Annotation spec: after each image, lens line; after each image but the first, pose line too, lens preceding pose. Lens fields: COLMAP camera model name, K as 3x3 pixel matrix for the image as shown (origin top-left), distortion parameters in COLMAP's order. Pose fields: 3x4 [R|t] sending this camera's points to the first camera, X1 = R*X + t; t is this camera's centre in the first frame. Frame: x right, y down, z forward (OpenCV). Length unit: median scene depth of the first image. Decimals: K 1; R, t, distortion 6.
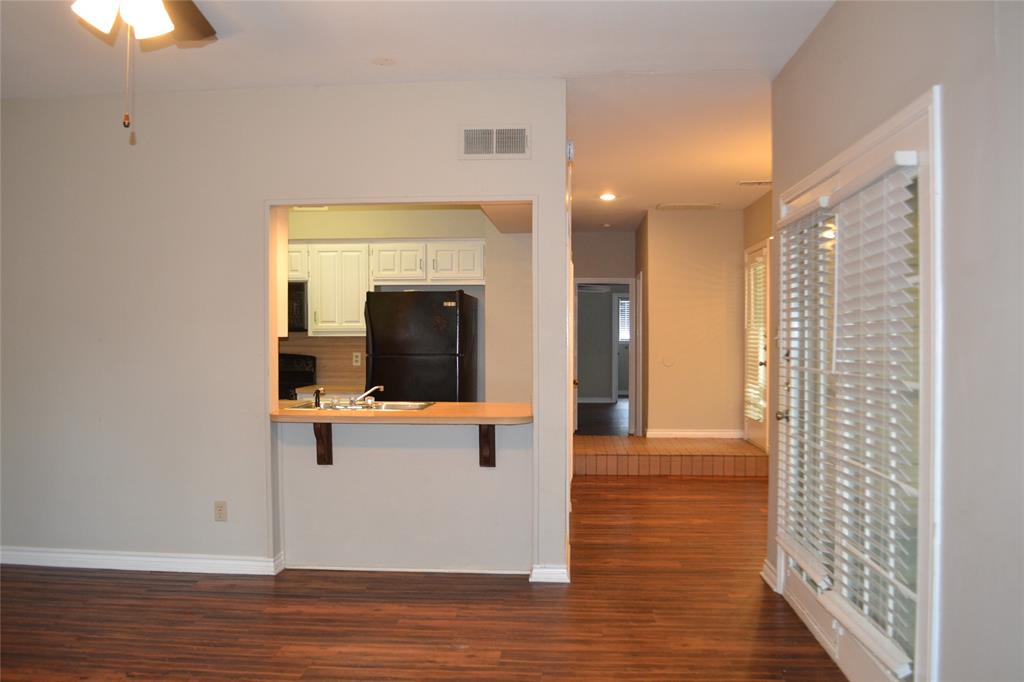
lens RADIAL K [[818.5, 0, 515.9], [0, 818.5, 340.6], [0, 0, 1]] dist [-0.083803, 0.001673]
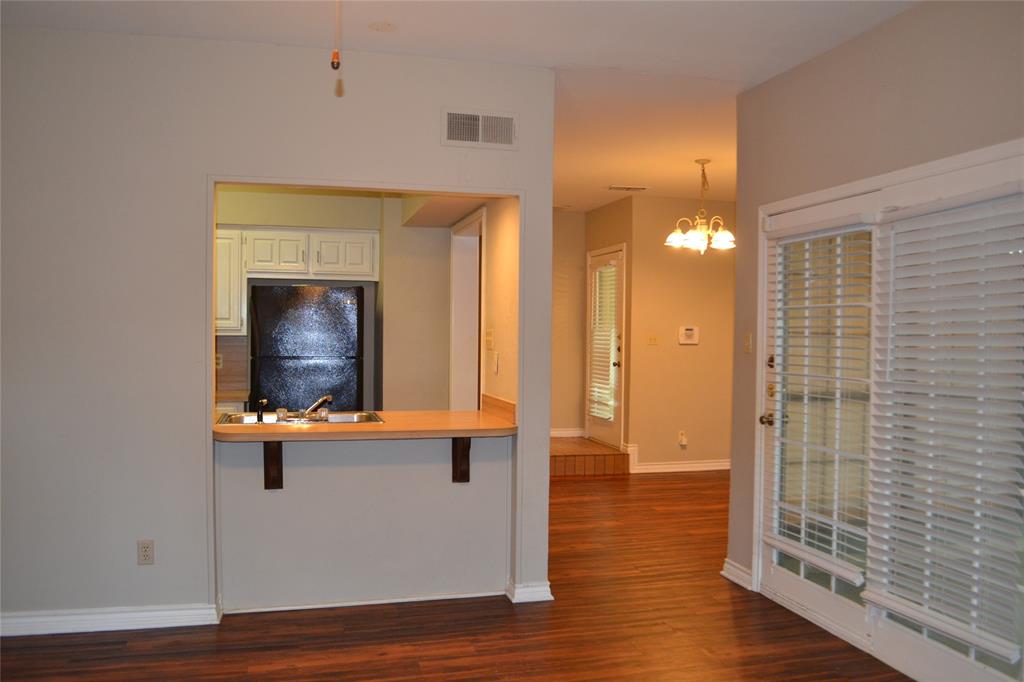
lens RADIAL K [[818.5, 0, 511.1], [0, 818.5, 340.7], [0, 0, 1]] dist [-0.083803, 0.001673]
pose [[0.944875, 0.005562, 0.327383, -0.578366], [-0.007597, 0.999959, 0.004938, -0.019785], [-0.327342, -0.007152, 0.944879, 0.236066]]
